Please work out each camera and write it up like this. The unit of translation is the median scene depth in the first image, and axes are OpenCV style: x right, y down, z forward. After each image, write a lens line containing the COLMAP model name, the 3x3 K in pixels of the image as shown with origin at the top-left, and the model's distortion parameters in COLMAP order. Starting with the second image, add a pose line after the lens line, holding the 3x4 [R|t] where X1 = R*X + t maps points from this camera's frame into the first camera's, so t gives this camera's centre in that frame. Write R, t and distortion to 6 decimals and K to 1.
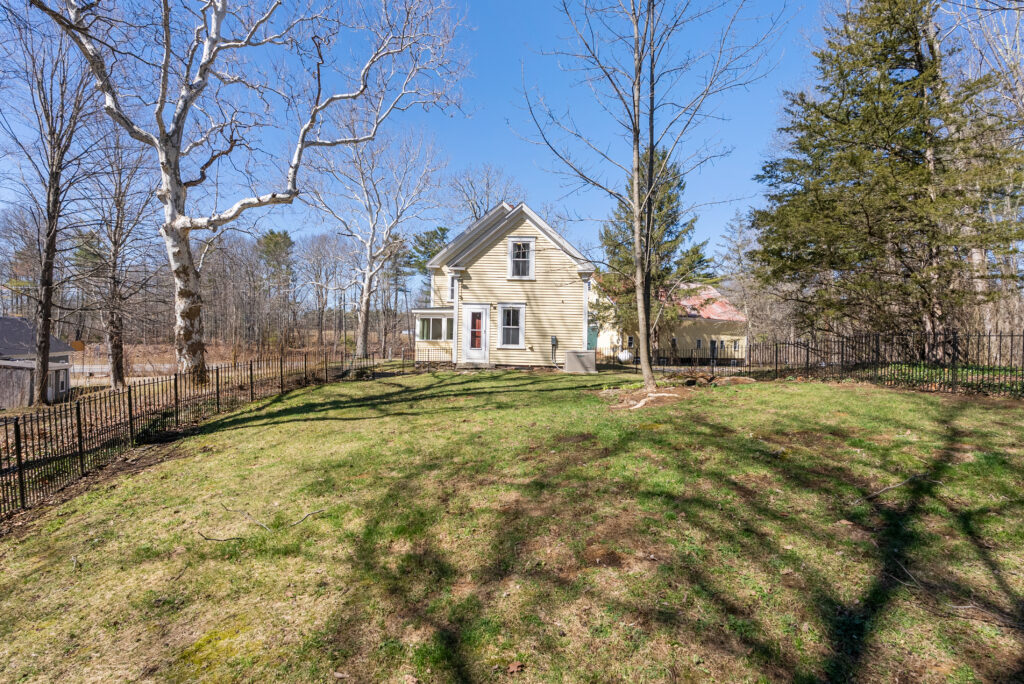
lens RADIAL K [[461.2, 0, 511.0], [0, 461.2, 344.4], [0, 0, 1]] dist [-0.000540, -0.000983]
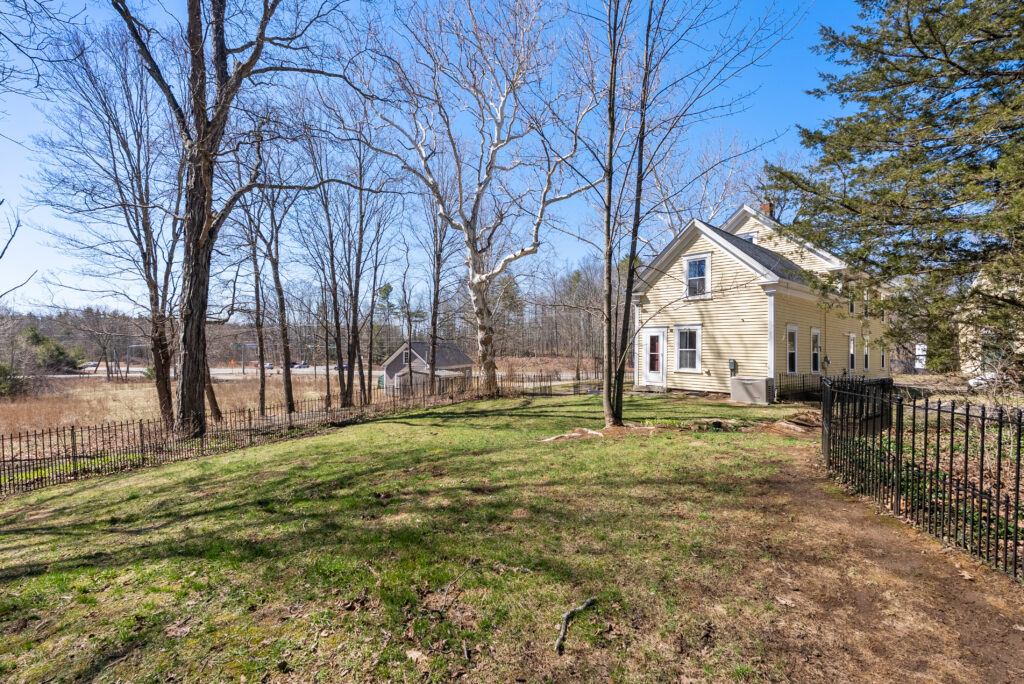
lens RADIAL K [[461.2, 0, 508.7], [0, 461.2, 342.4], [0, 0, 1]] dist [-0.000540, -0.000983]
pose [[0.701578, -0.024280, -0.712179, 0.391244], [0.007351, 0.999613, -0.026838, -0.027959], [0.712555, 0.013594, 0.701485, 0.063545]]
